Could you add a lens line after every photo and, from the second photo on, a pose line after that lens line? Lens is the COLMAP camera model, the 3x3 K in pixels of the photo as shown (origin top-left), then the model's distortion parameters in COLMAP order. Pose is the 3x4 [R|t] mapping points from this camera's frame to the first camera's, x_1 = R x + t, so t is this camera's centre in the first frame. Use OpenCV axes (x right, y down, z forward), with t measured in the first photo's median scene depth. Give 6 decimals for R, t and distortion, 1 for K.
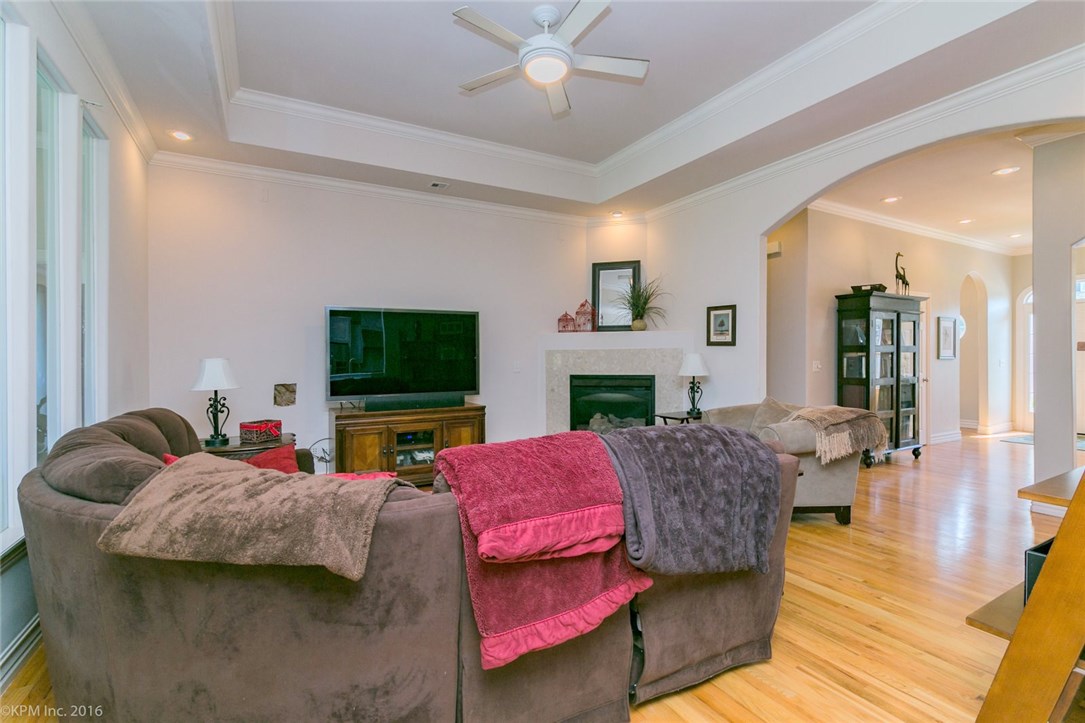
lens RADIAL K [[504.5, 0, 541.9], [0, 504.5, 356.8], [0, 0, 1]] dist [-0.000236, 0.000586]
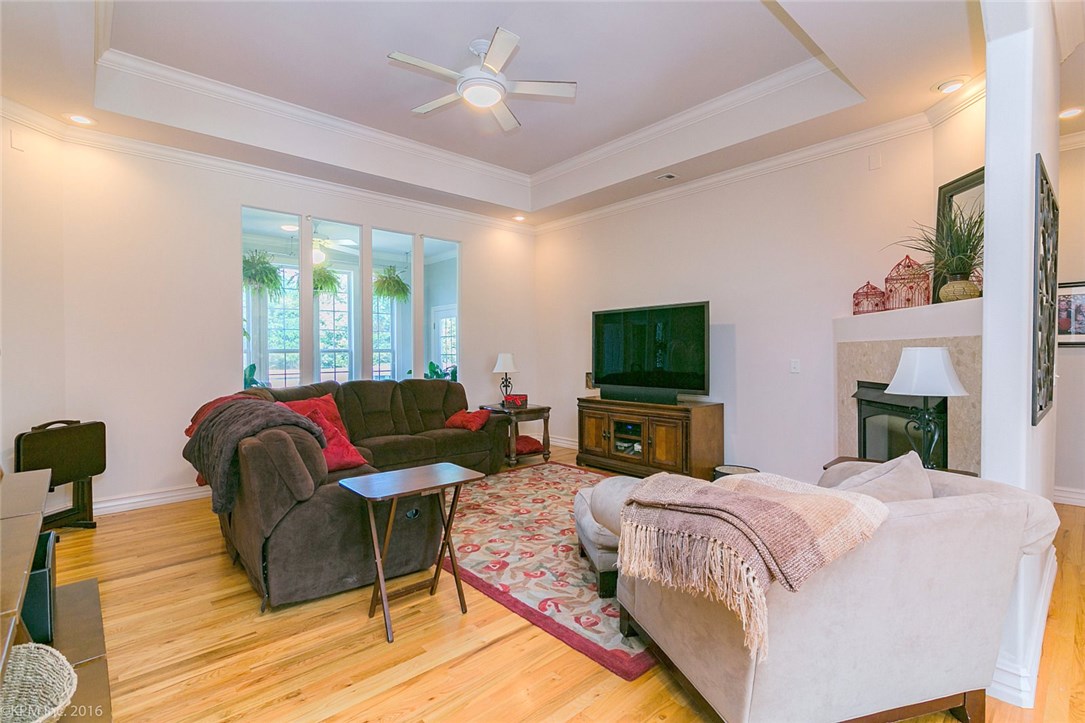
lens RADIAL K [[504.5, 0, 541.9], [0, 504.5, 356.8], [0, 0, 1]] dist [-0.000236, 0.000586]
pose [[0.221307, 0.015657, -0.975078, 0.735562], [0.004801, 0.999841, 0.017144, -0.009459], [0.975192, -0.008475, 0.221197, 0.582321]]
